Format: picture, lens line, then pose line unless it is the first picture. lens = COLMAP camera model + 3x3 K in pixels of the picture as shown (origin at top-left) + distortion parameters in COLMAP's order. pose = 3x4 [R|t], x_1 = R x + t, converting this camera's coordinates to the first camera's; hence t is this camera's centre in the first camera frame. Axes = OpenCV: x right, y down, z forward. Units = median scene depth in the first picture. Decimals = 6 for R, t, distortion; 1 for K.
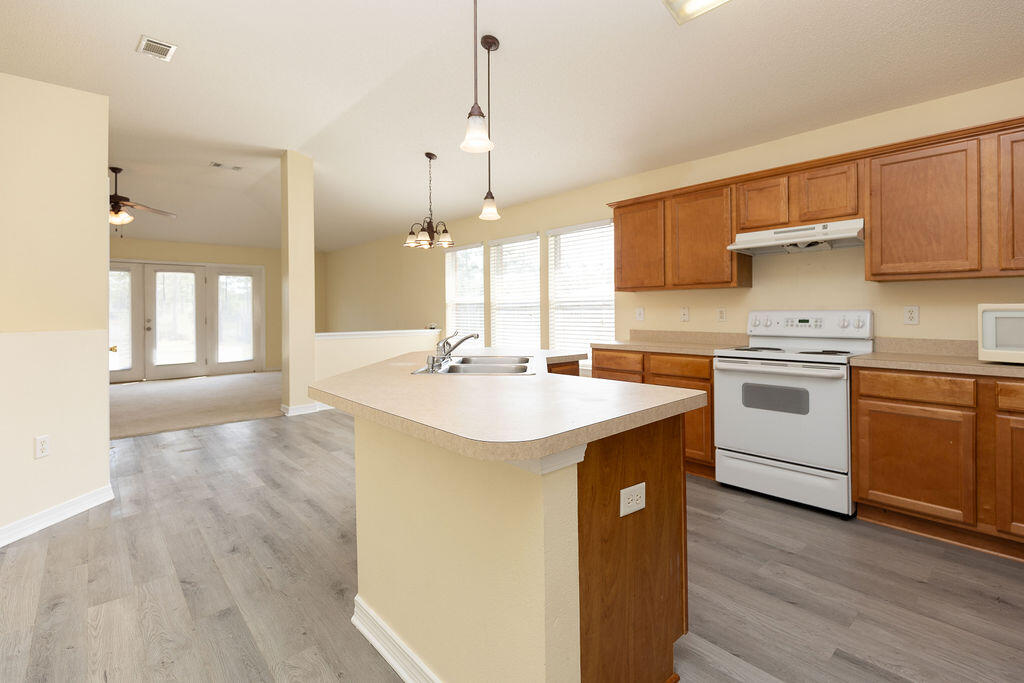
lens RADIAL K [[469.4, 0, 505.7], [0, 469.4, 314.1], [0, 0, 1]] dist [-0.000452, -0.000097]
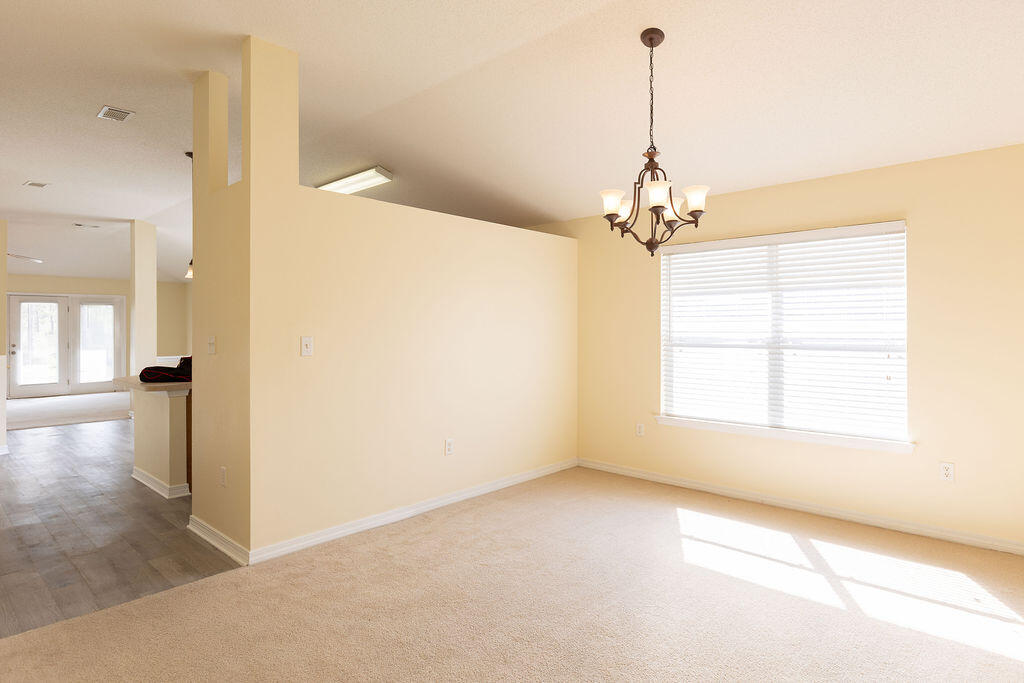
lens RADIAL K [[551.8, 0, 512.6], [0, 551.8, 335.1], [0, 0, 1]] dist [-0.002433, 0.000516]
pose [[0.994174, 0.006113, 0.107611, 0.337367], [-0.006288, 0.999979, 0.001285, -0.023663], [-0.107601, -0.001955, 0.994192, -0.519370]]
